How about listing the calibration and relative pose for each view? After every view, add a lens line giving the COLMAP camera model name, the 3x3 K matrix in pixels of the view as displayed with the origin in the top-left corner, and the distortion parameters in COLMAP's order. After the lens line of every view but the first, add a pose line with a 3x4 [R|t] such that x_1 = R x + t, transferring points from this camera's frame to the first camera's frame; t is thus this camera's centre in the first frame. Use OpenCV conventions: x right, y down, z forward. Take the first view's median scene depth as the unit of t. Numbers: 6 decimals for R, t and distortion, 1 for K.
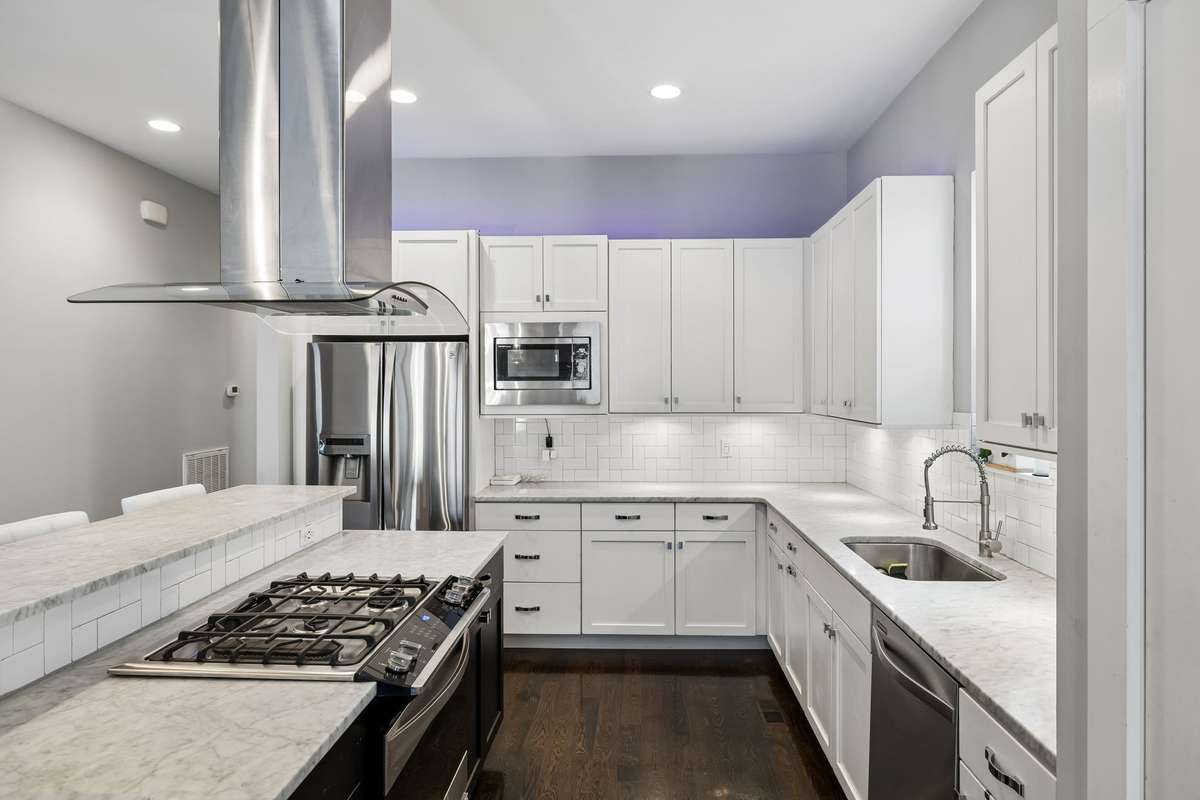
lens RADIAL K [[725.6, 0, 601.9], [0, 725.6, 393.4], [0, 0, 1]] dist [-0.003744, 0.000511]
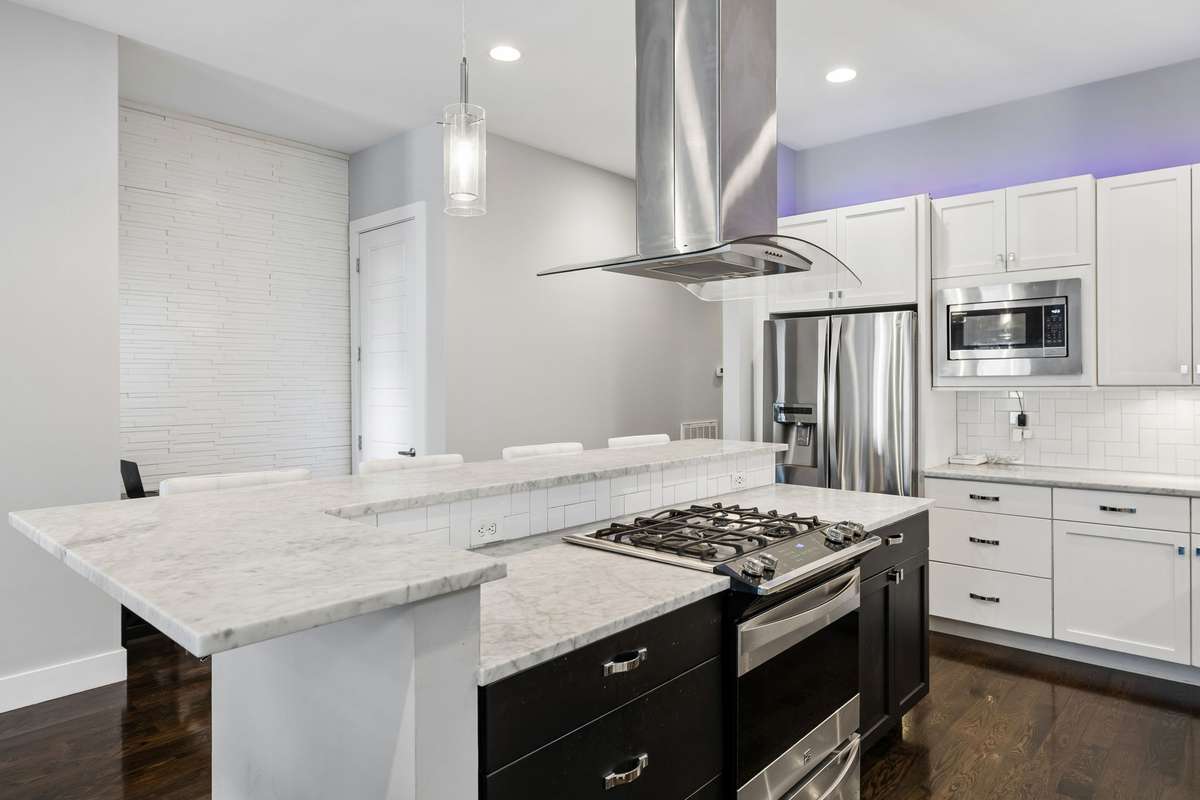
lens RADIAL K [[725.6, 0, 601.9], [0, 725.6, 393.4], [0, 0, 1]] dist [-0.003744, 0.000511]
pose [[0.770655, 0.005391, -0.637229, 0.109612], [-0.004791, 0.999985, 0.002666, 0.039044], [0.637234, 0.000998, 0.770669, -0.015365]]
